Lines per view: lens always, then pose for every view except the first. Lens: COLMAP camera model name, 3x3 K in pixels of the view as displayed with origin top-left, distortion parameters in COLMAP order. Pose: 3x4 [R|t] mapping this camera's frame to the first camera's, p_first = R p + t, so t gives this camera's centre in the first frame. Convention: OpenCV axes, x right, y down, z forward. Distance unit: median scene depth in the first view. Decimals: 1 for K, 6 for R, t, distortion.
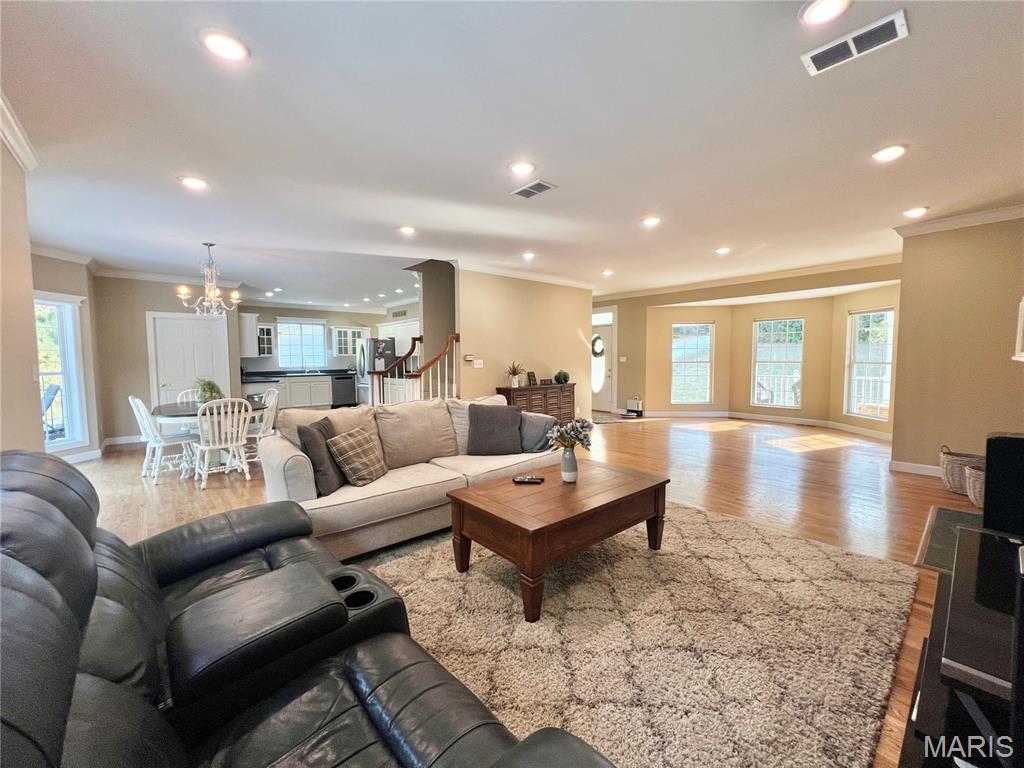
lens RADIAL K [[411.3, 0, 511.4], [0, 411.3, 381.4], [0, 0, 1]] dist [-0.003032, 0.000657]
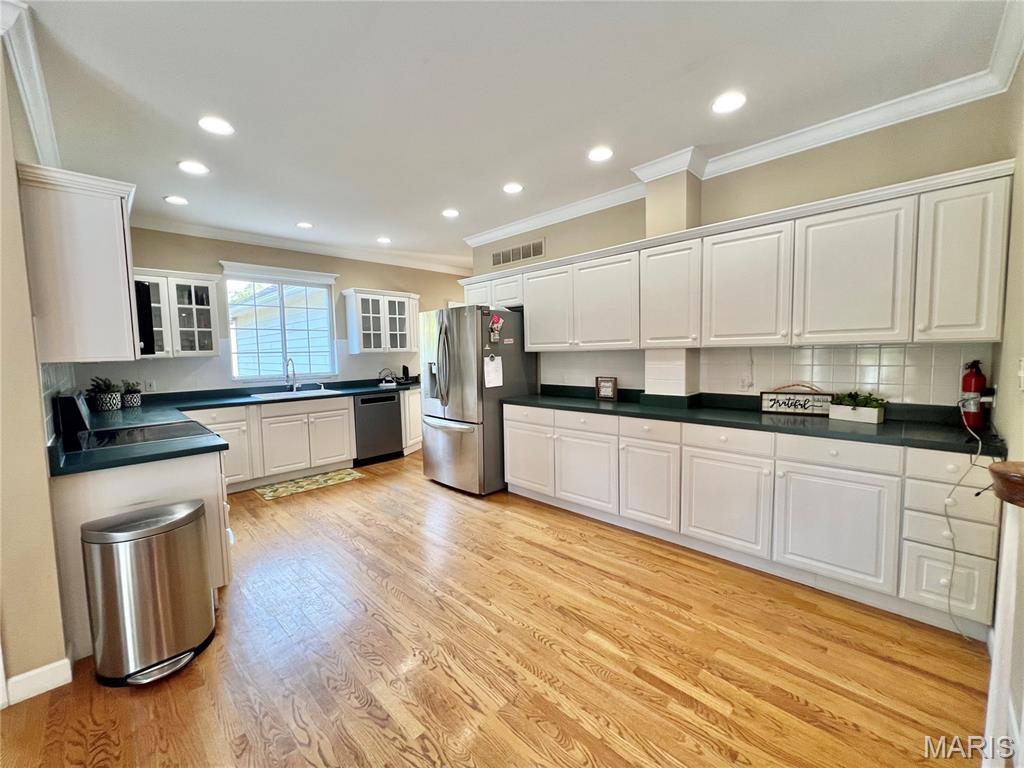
lens RADIAL K [[411.3, 0, 511.4], [0, 411.3, 381.4], [0, 0, 1]] dist [-0.003032, 0.000657]
pose [[0.997220, -0.017470, 0.072437, -0.363105], [0.016530, 0.999771, 0.013557, -0.040480], [-0.072657, -0.012321, 0.997281, 0.654751]]
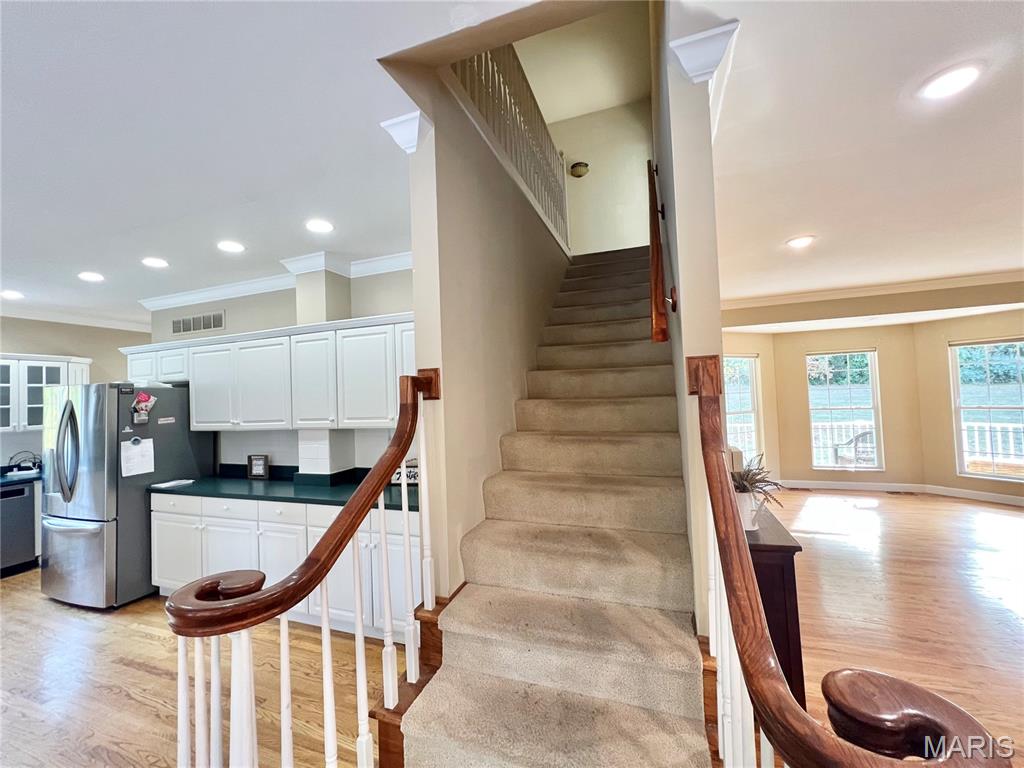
lens RADIAL K [[410.0, 0, 512.1], [0, 410.0, 381.5], [0, 0, 1]] dist [-0.002682, 0.000387]
pose [[0.876658, -0.008598, 0.481038, -0.226267], [0.058988, 0.994218, -0.089729, -0.060462], [-0.477485, 0.107037, 0.872096, 0.583787]]
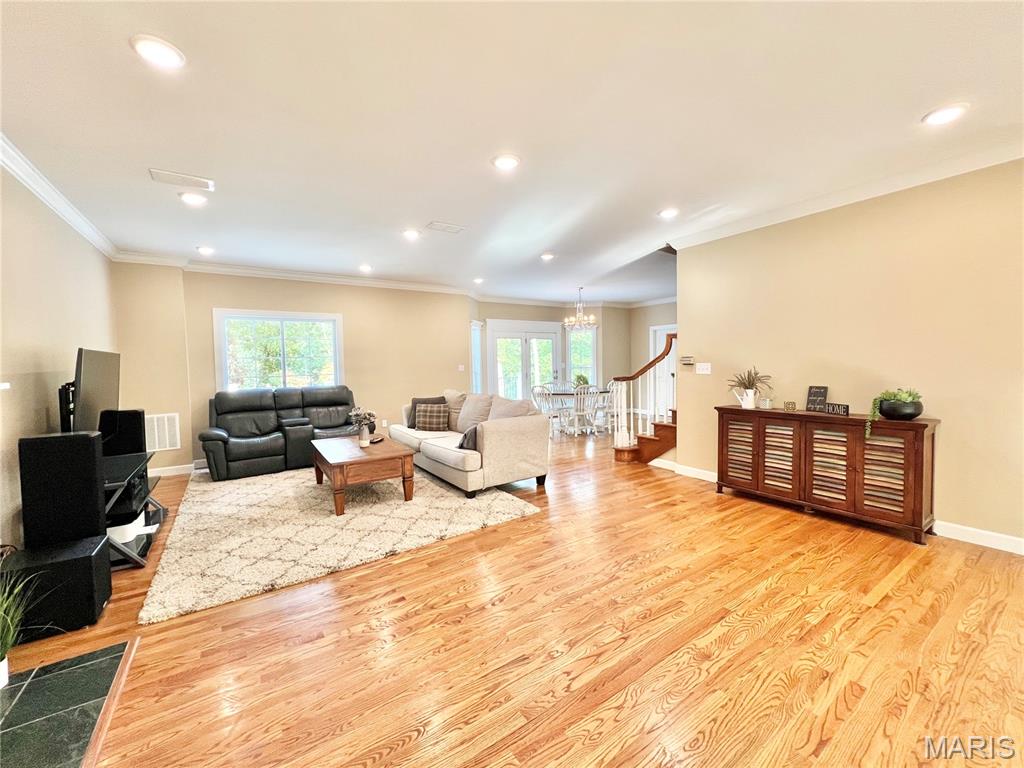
lens RADIAL K [[411.0, 0, 512.5], [0, 411.0, 380.3], [0, 0, 1]] dist [-0.001839, 0.000189]
pose [[-0.126180, 0.056740, -0.990383, 0.487879], [-0.037657, 0.997369, 0.061938, -0.038397], [0.991292, 0.045110, -0.123712, 0.530739]]
